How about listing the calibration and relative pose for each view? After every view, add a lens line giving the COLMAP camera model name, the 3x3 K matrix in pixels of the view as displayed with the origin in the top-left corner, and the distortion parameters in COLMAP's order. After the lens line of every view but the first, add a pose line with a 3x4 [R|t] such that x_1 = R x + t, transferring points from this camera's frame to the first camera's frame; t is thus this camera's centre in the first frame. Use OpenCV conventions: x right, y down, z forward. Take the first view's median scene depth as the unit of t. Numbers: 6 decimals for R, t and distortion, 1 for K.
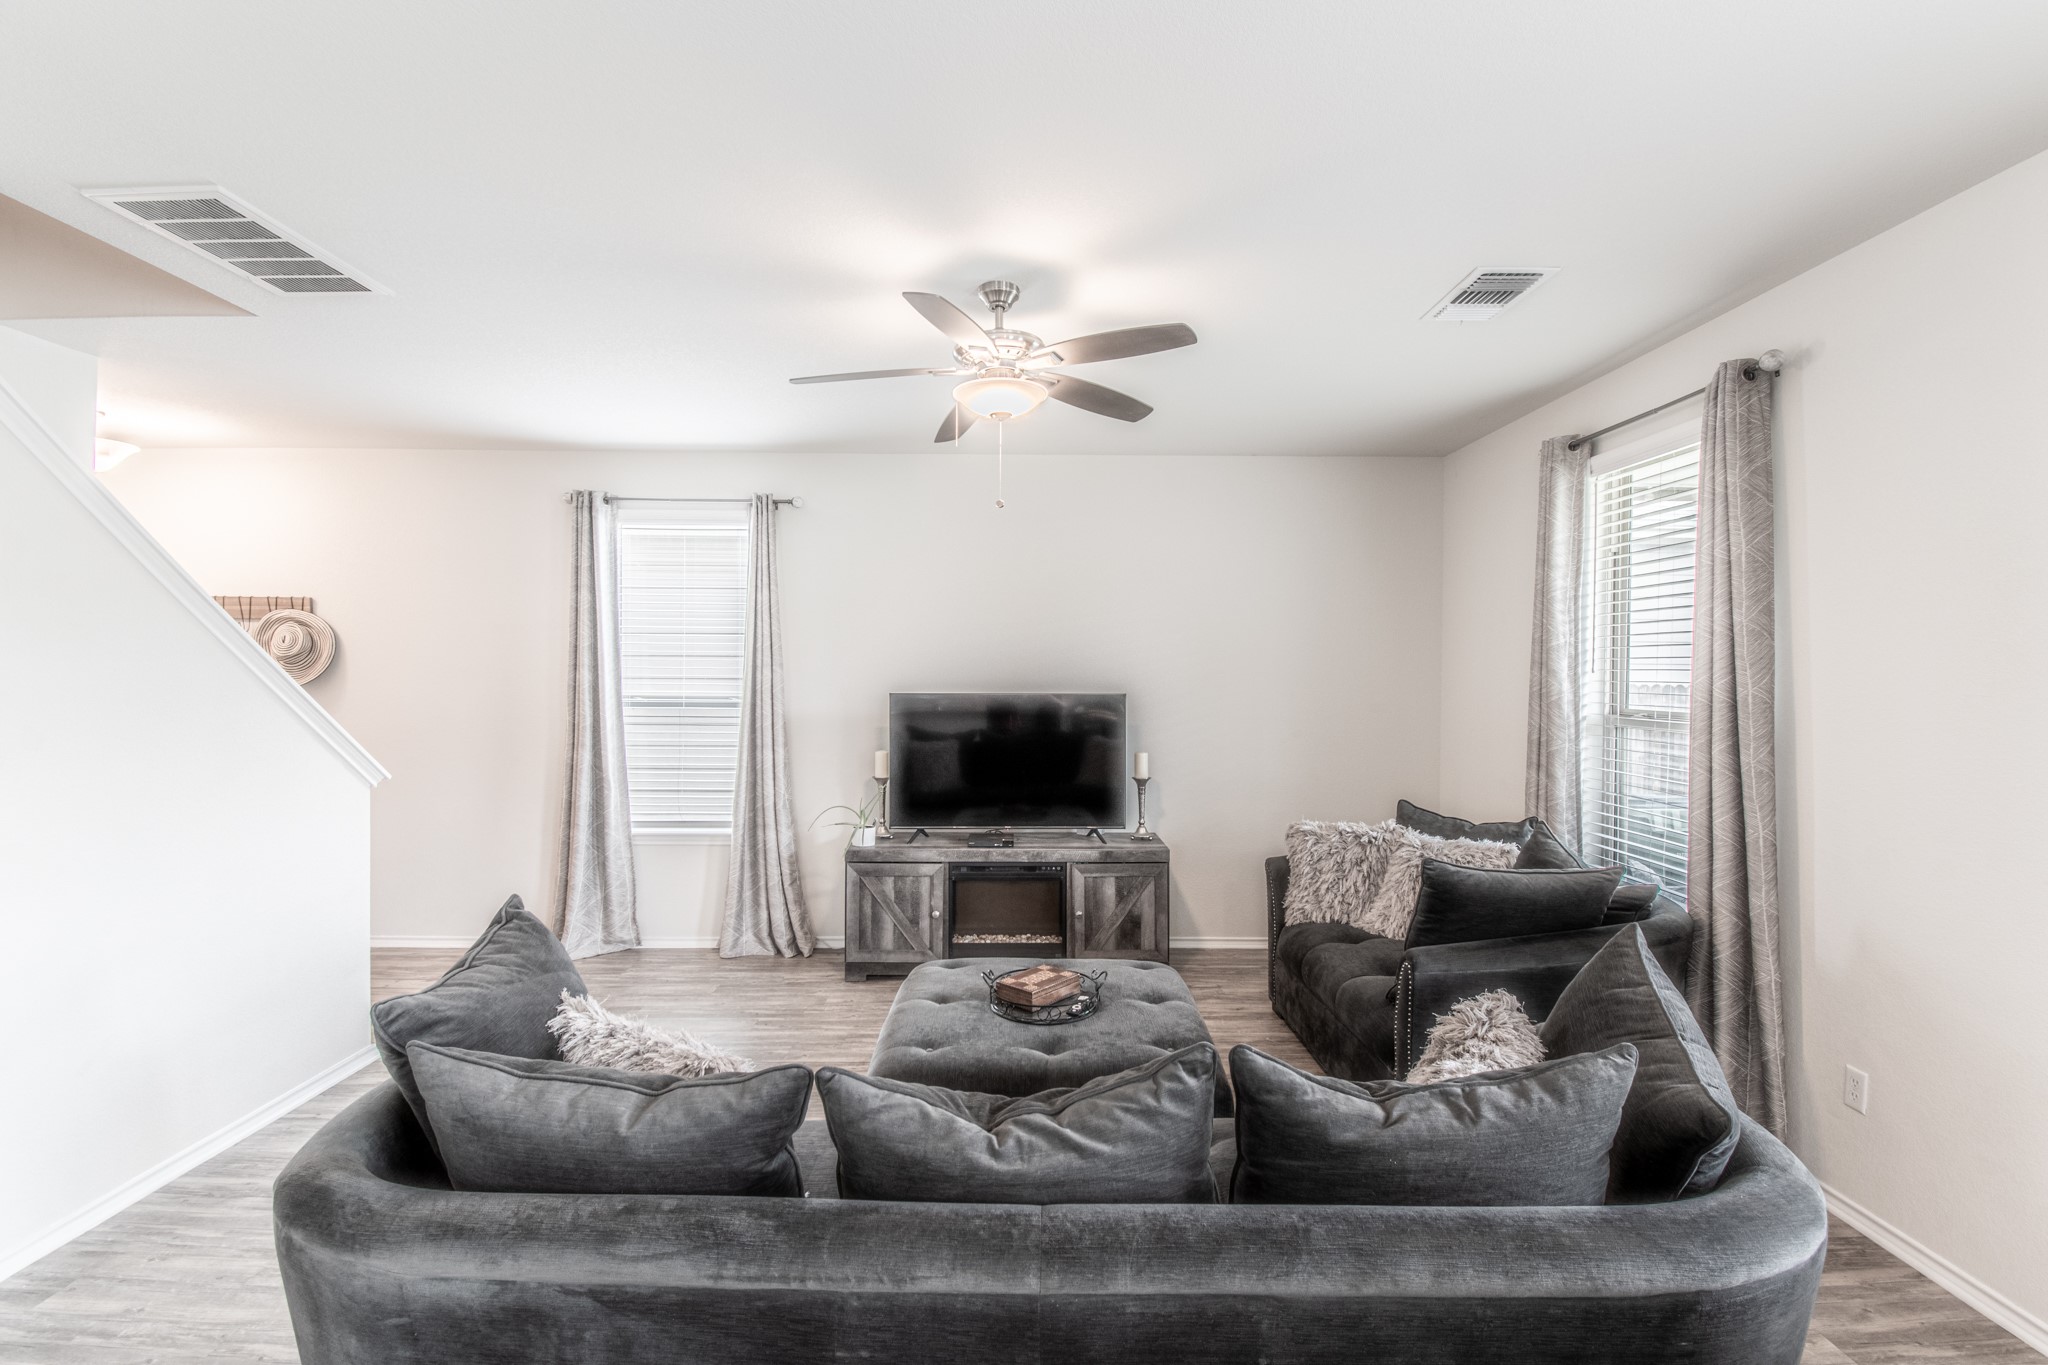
lens RADIAL K [[925.3, 0, 1031.3], [0, 925.3, 690.3], [0, 0, 1]] dist [0.032759, -0.030427]
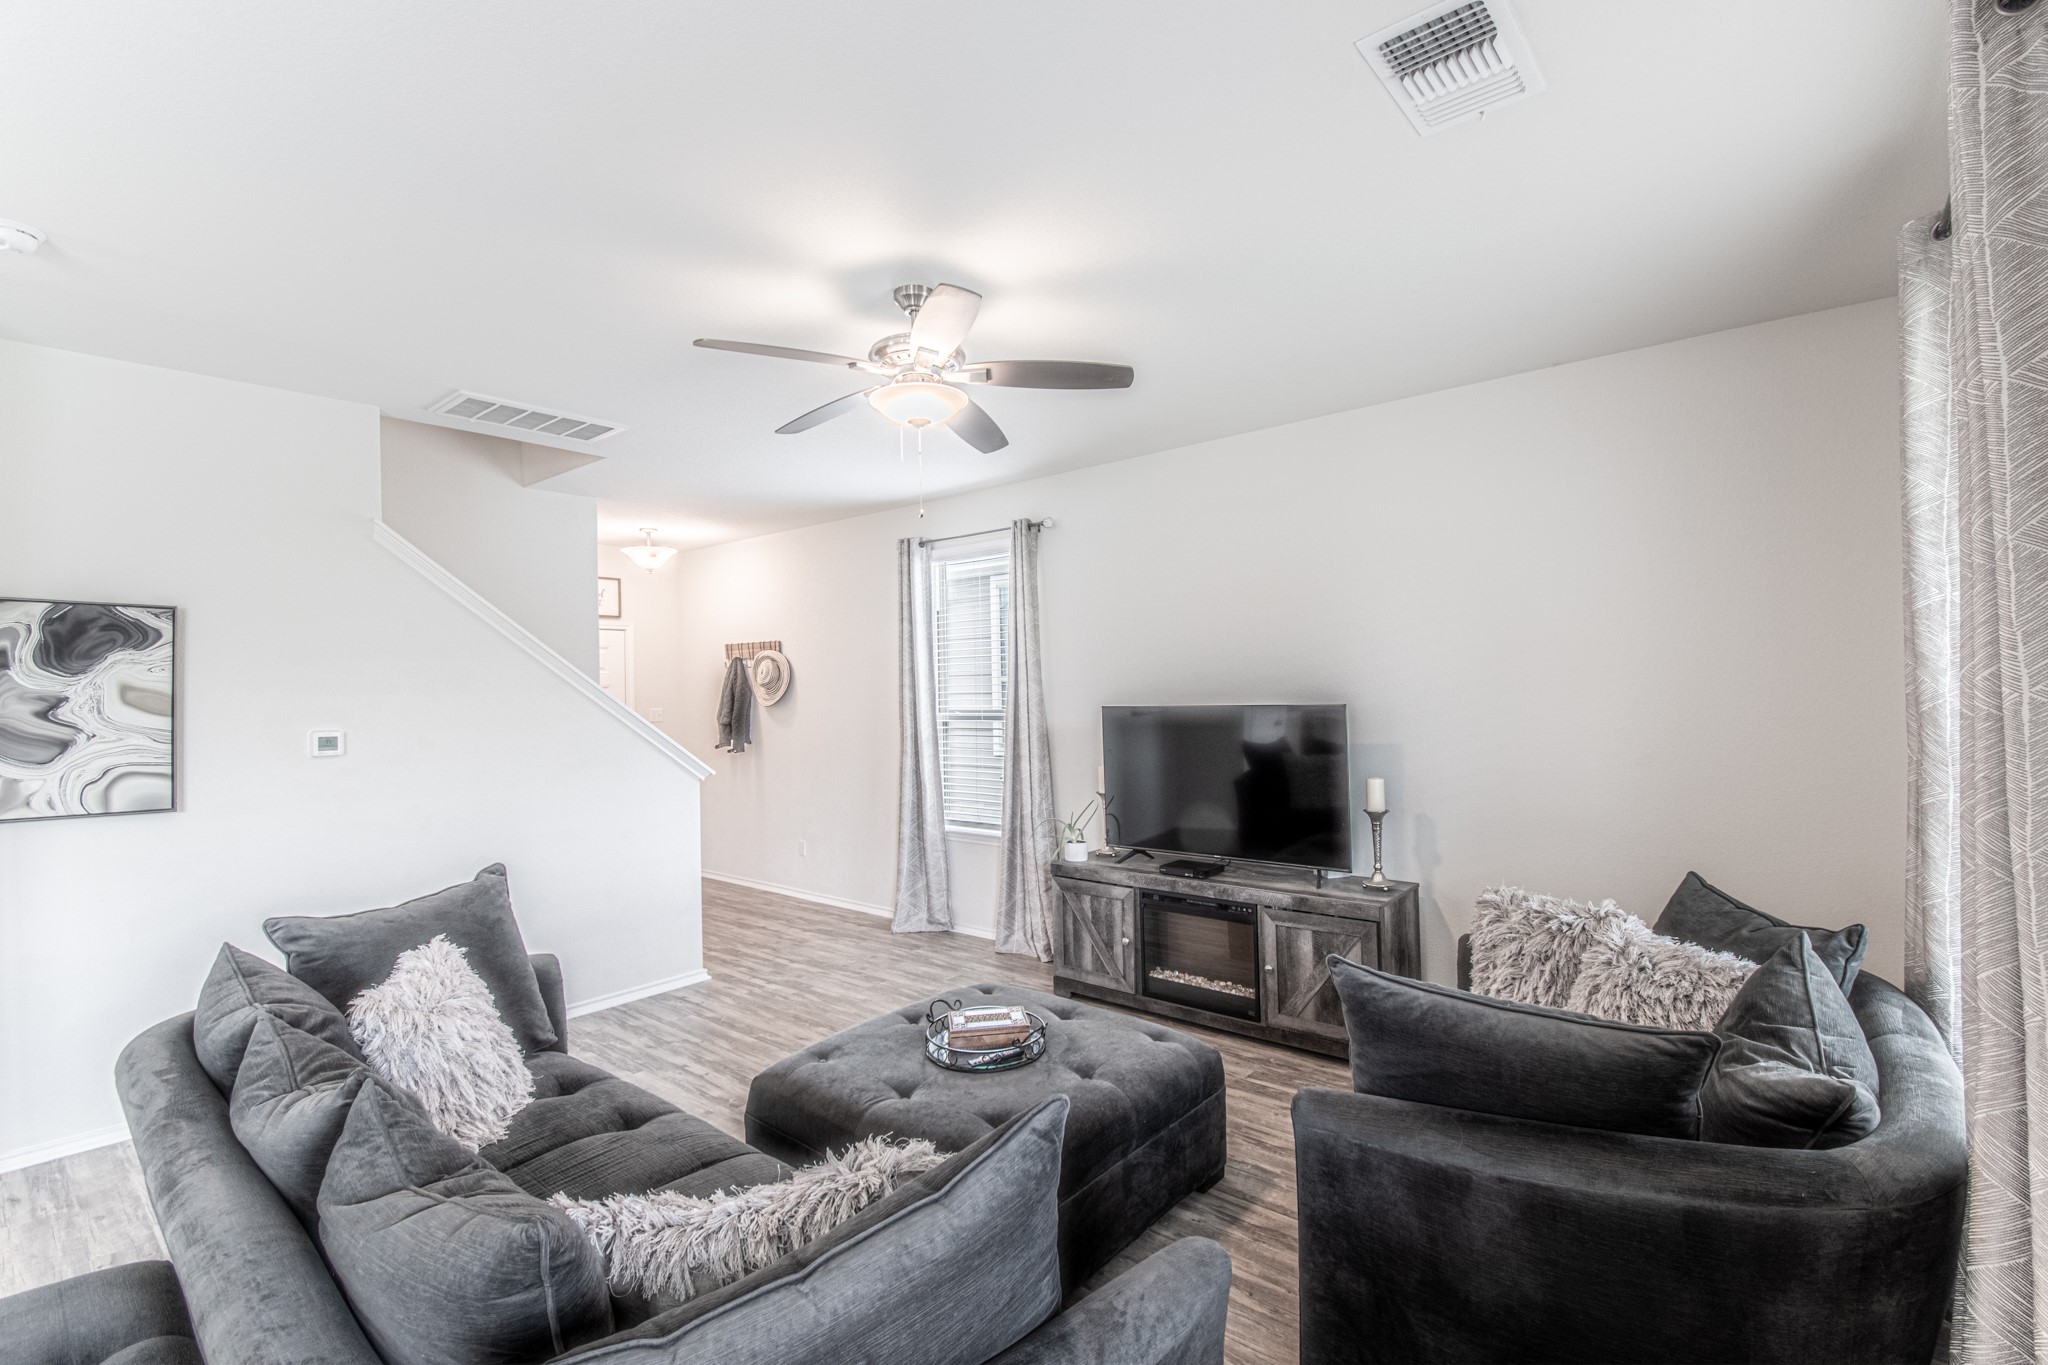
lens RADIAL K [[925.3, 0, 1031.3], [0, 925.3, 690.3], [0, 0, 1]] dist [0.032759, -0.030427]
pose [[0.754166, -0.020687, -0.656358, 0.443303], [0.014401, 0.999784, -0.014965, -0.000204], [0.656526, 0.001834, 0.754301, 0.225507]]
